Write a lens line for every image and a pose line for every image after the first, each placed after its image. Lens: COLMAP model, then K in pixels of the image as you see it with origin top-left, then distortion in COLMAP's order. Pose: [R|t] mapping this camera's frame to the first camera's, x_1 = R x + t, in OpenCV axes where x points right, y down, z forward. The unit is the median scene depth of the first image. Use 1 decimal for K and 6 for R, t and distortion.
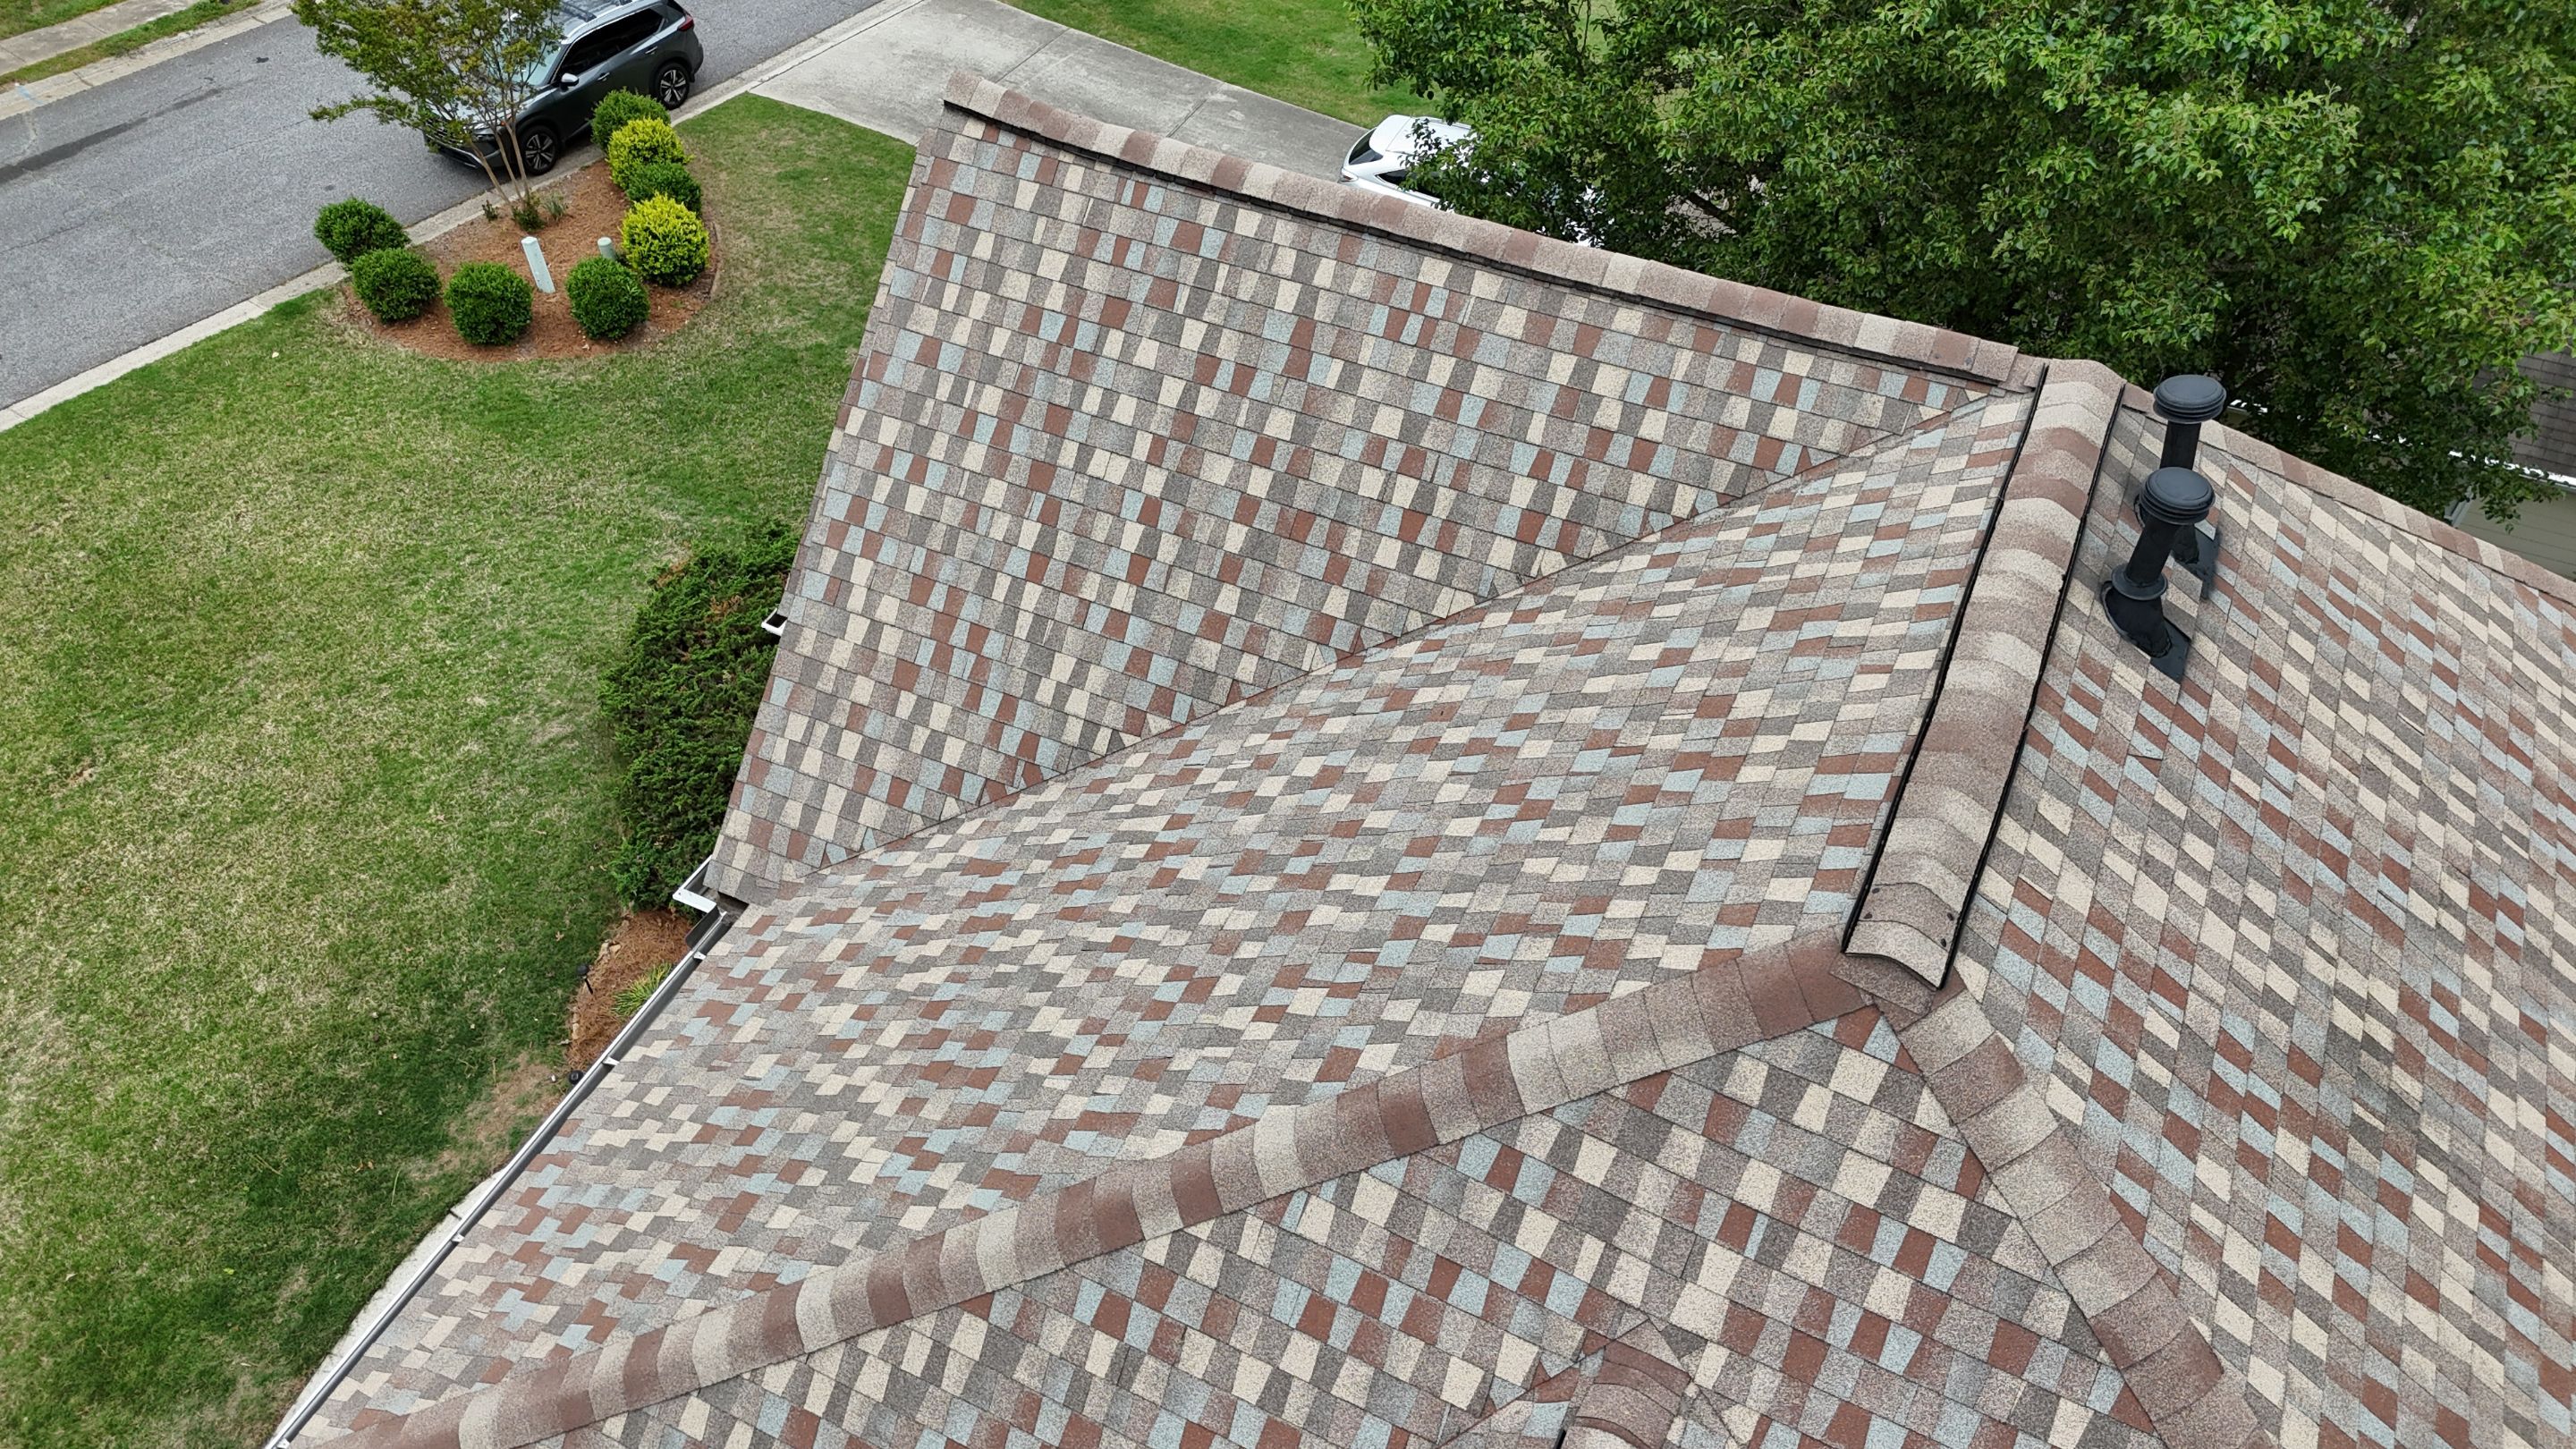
lens RADIAL K [[1886.2, 0, 1288.6], [0, 1886.2, 726.5], [0, 0, 1]] dist [0.061620, -0.049956]
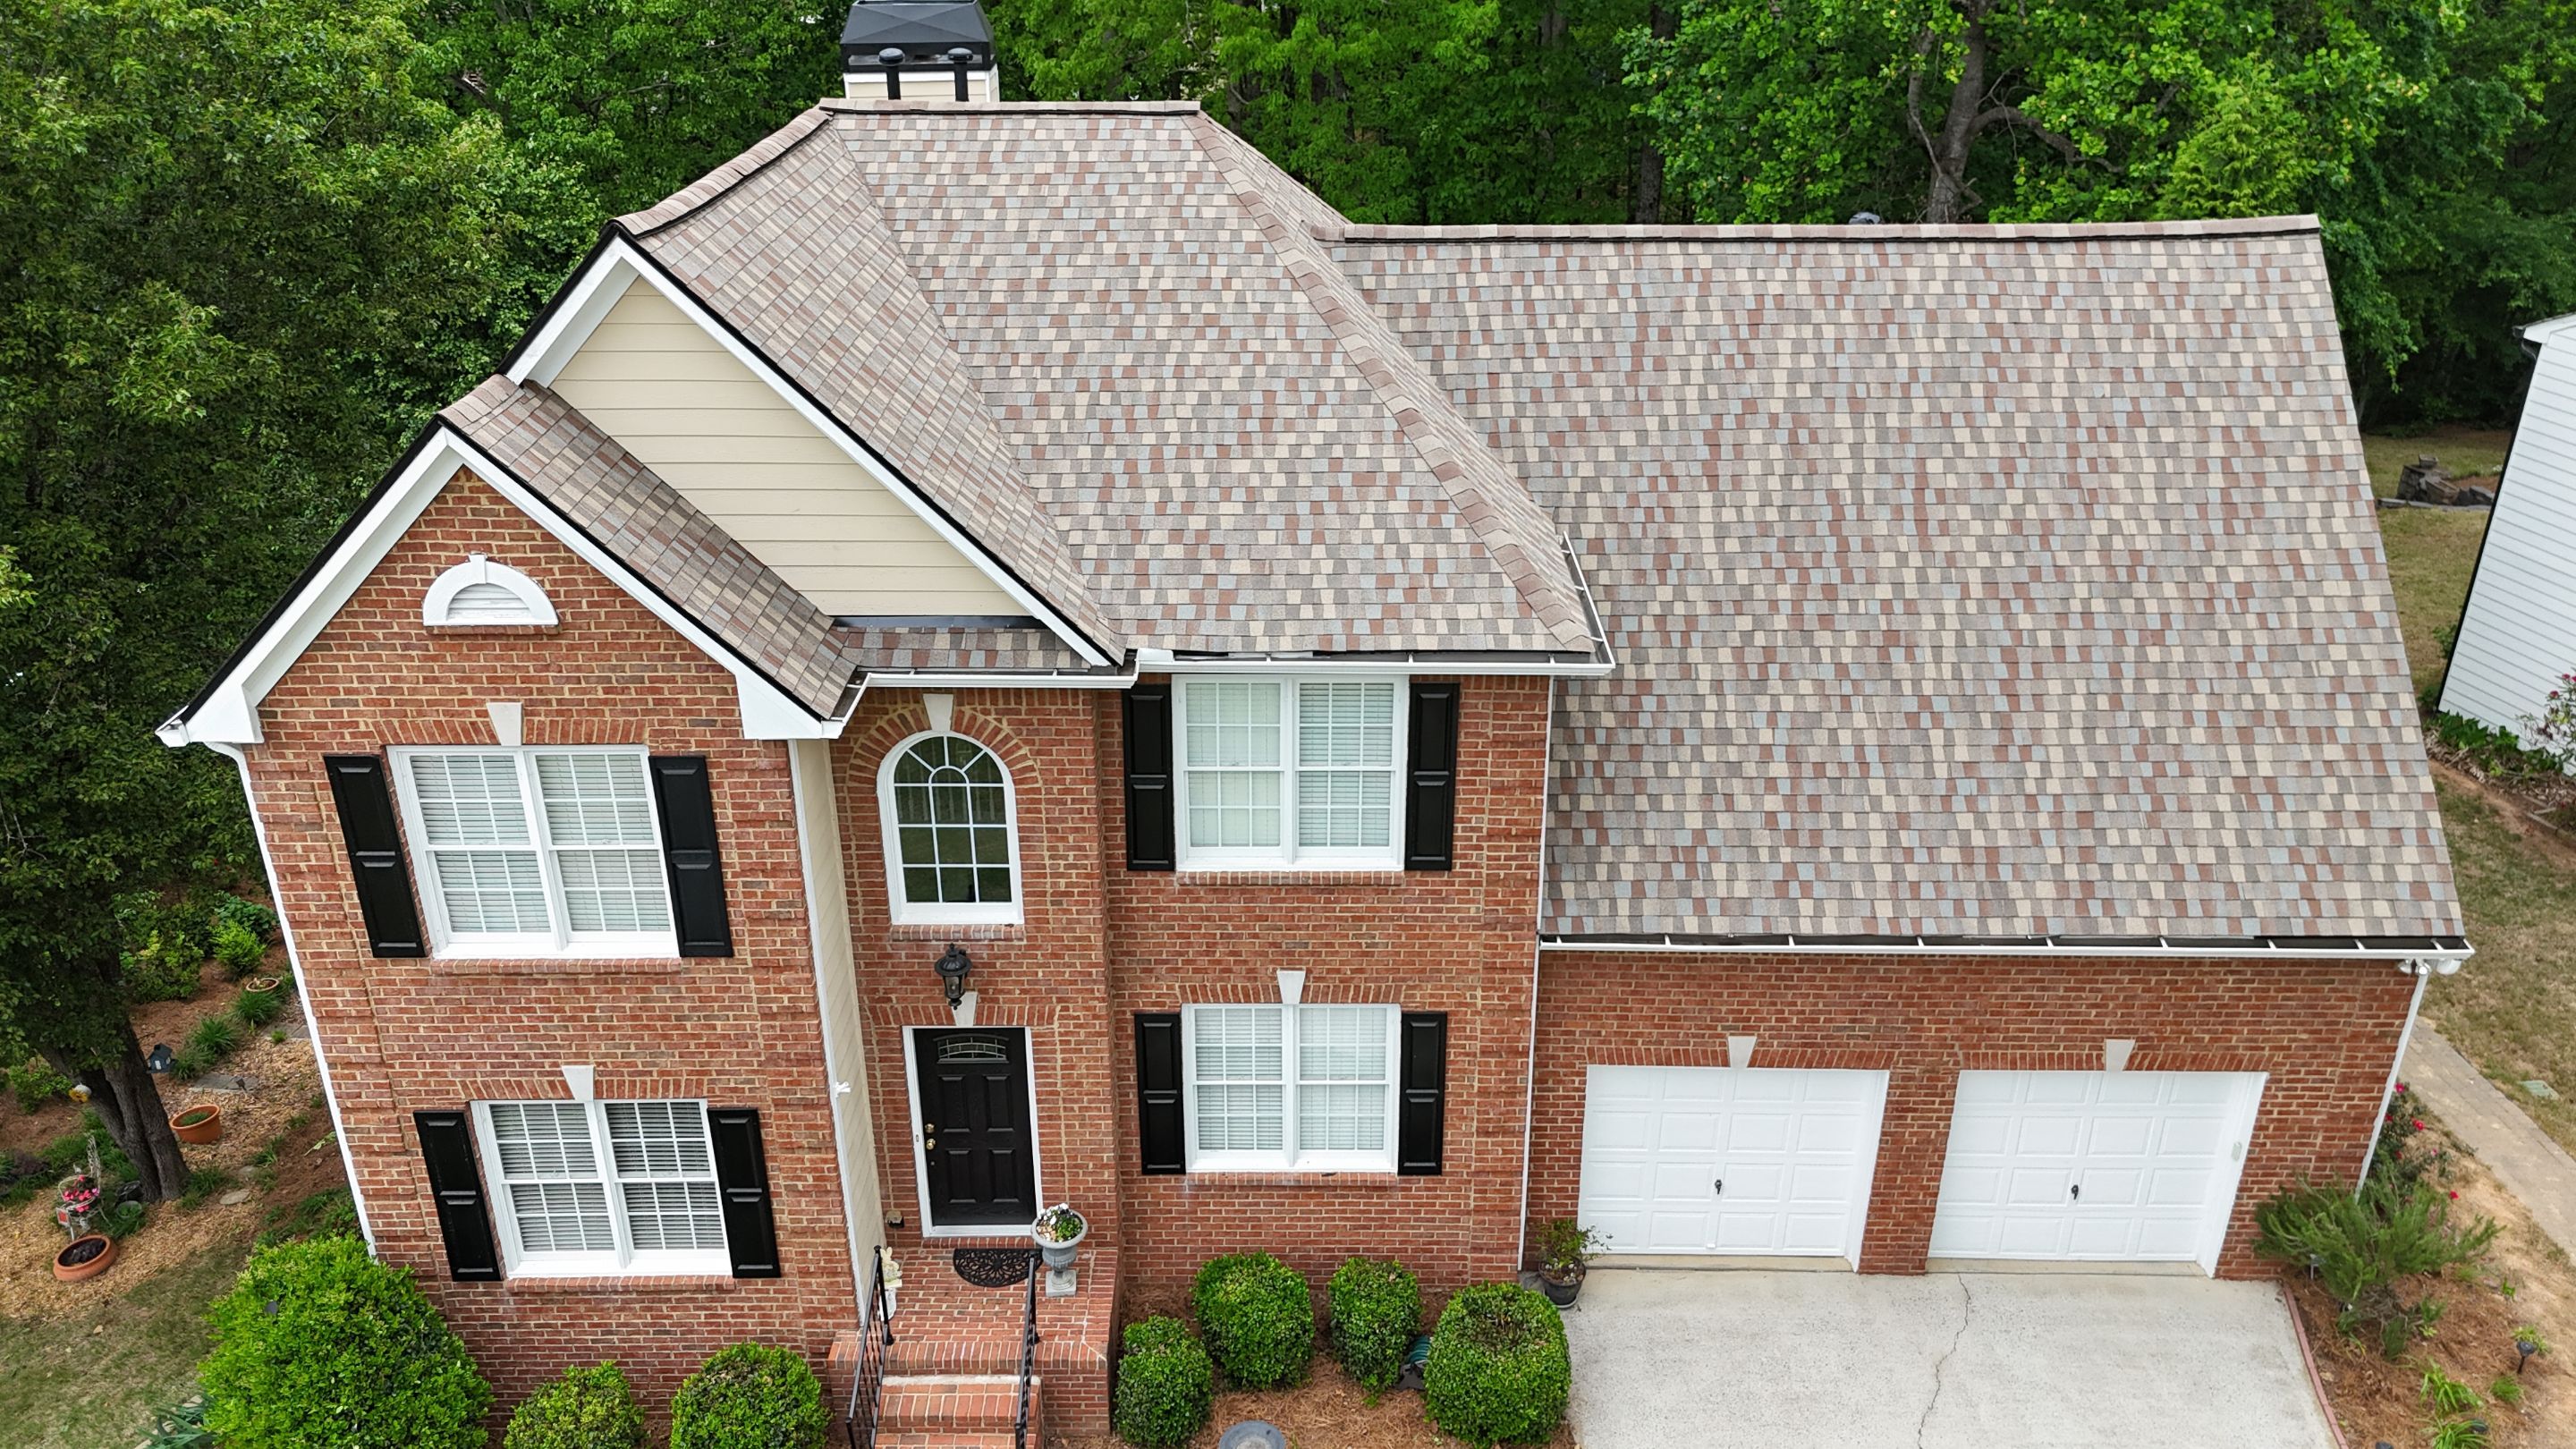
lens RADIAL K [[1886.2, 0, 1297.9], [0, 1886.2, 738.8], [0, 0, 1]] dist [0.061620, -0.049956]
pose [[-0.435980, -0.401414, 0.805474, -1.929612], [0.645845, 0.483746, 0.590656, -0.799590], [-0.626742, 0.777725, 0.048348, 1.168736]]
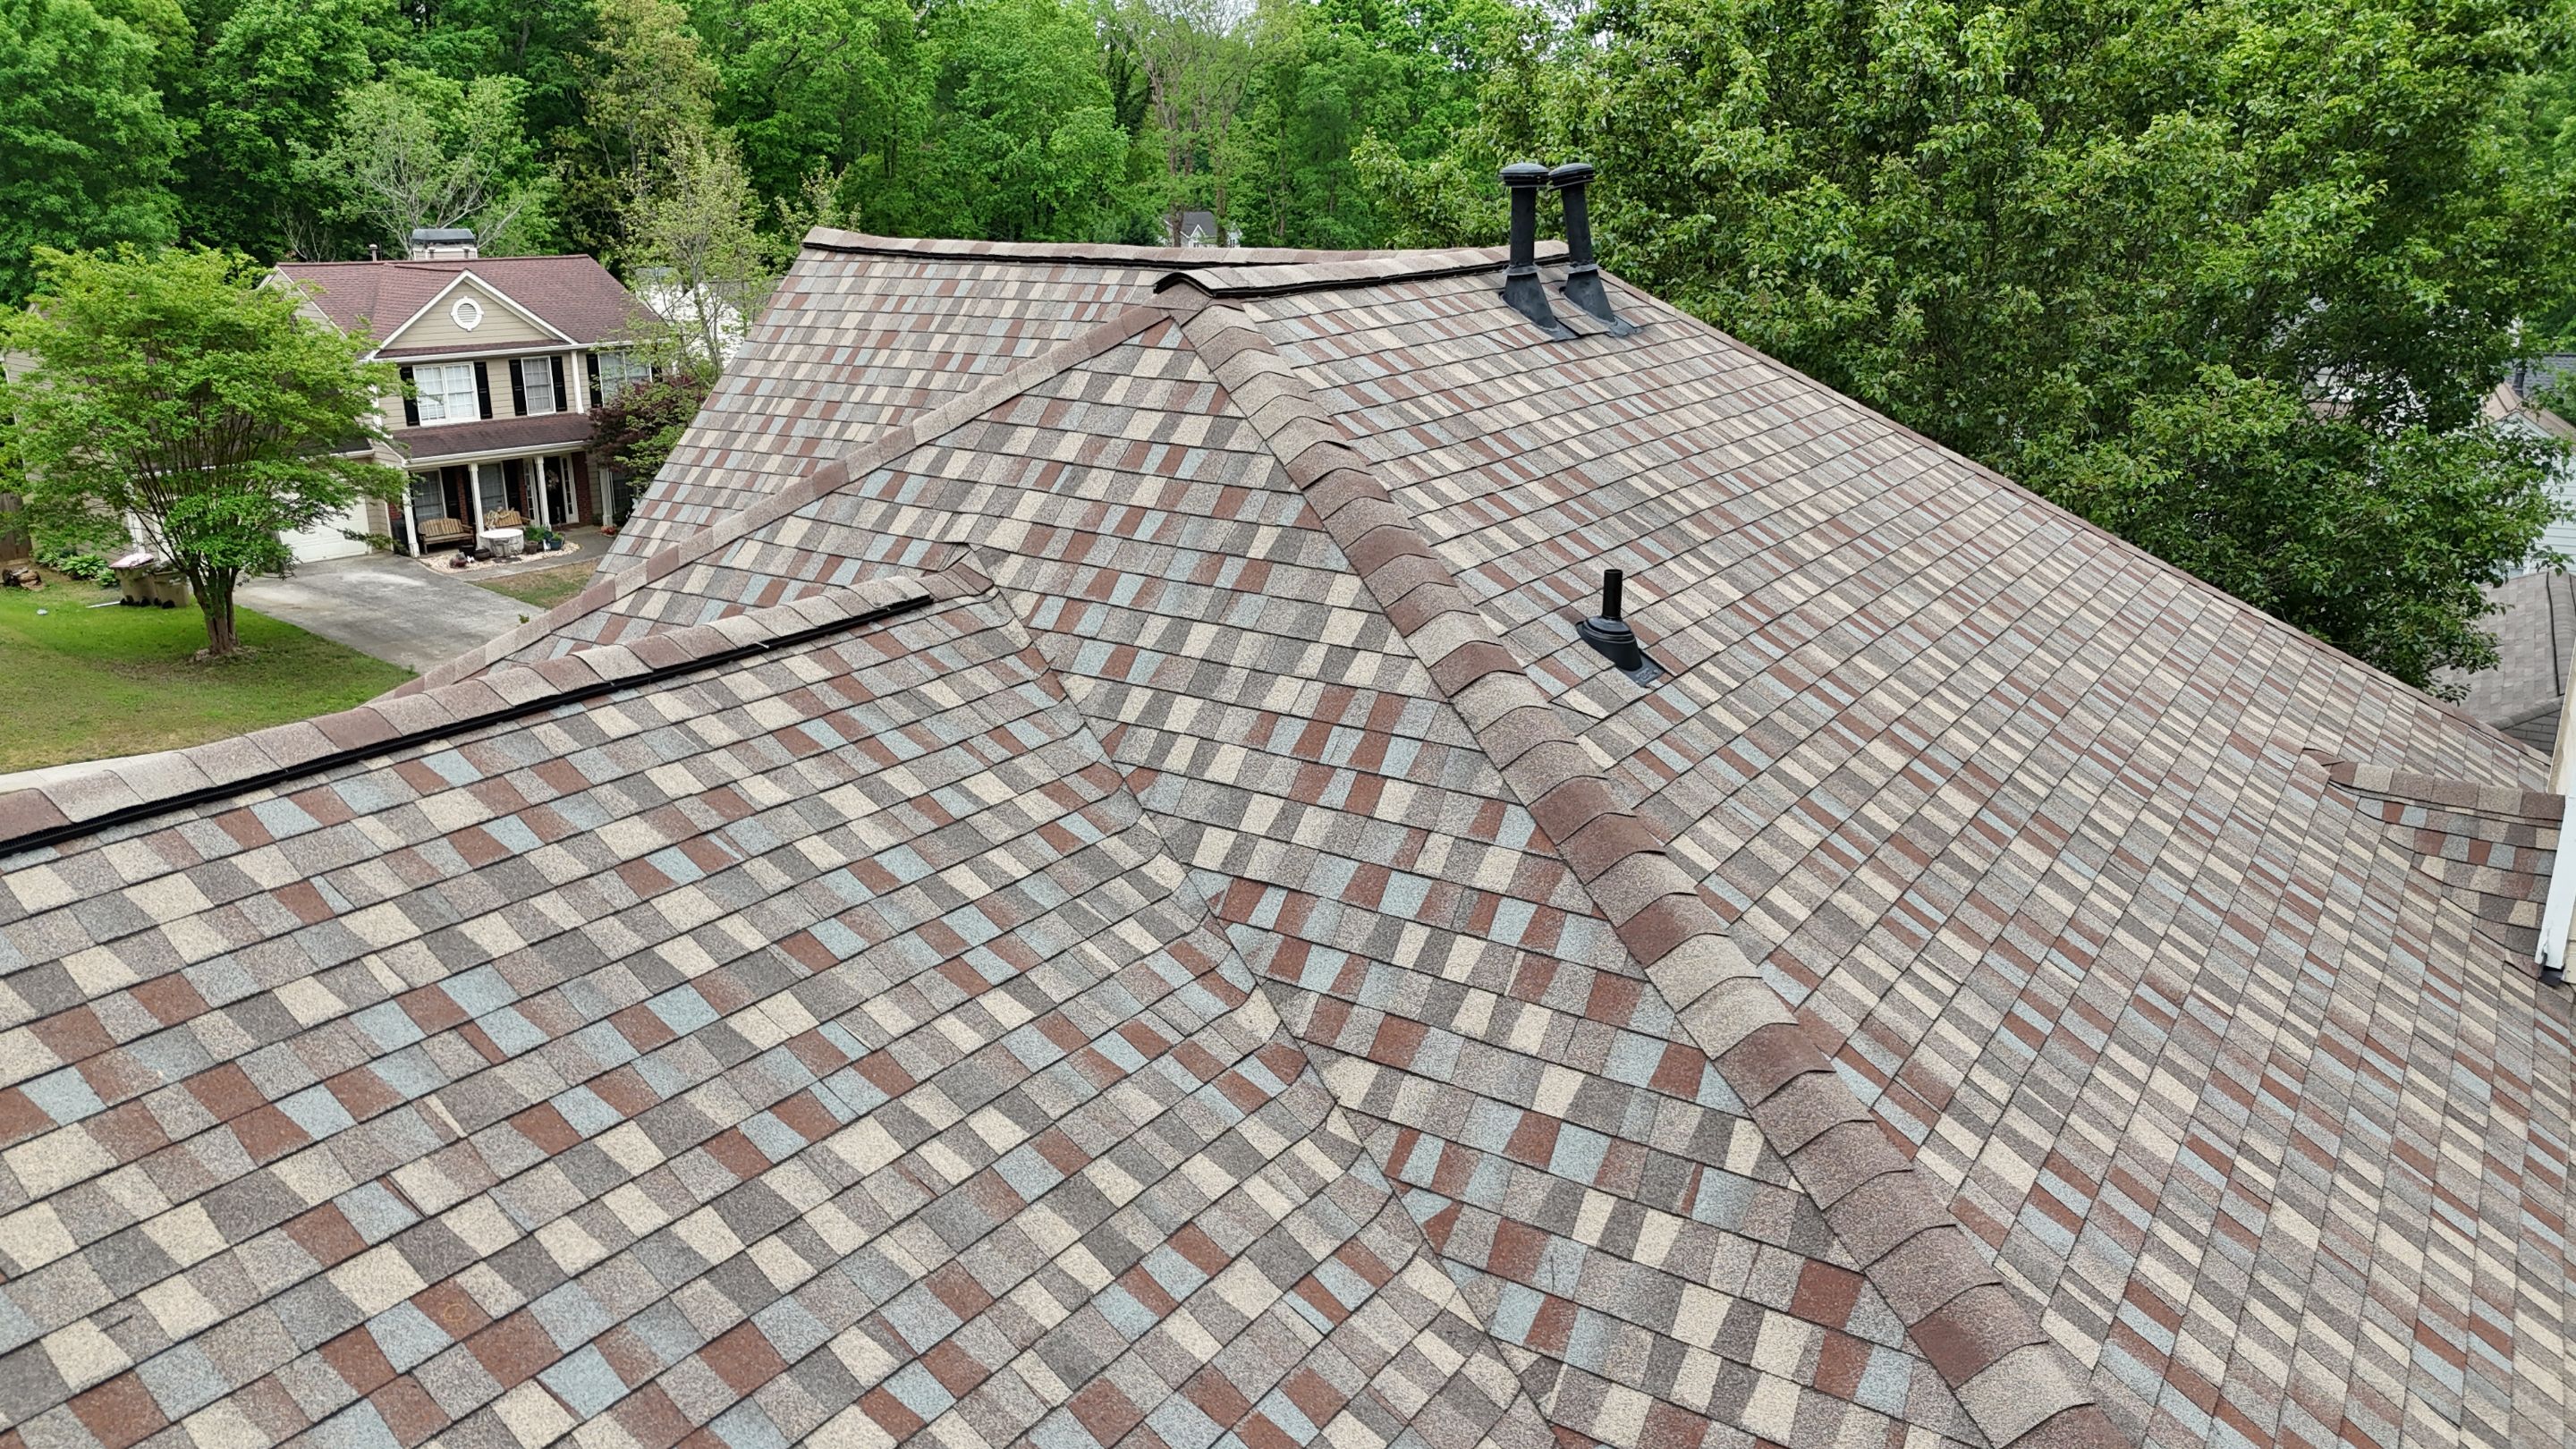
lens RADIAL K [[1886.2, 0, 1303.9], [0, 1886.2, 719.7], [0, 0, 1]] dist [0.061620, -0.049956]
pose [[0.993887, 0.029754, -0.106318, 0.419281], [-0.078459, 0.867856, -0.490582, 0.772160], [0.077672, 0.495925, 0.864885, 0.034505]]
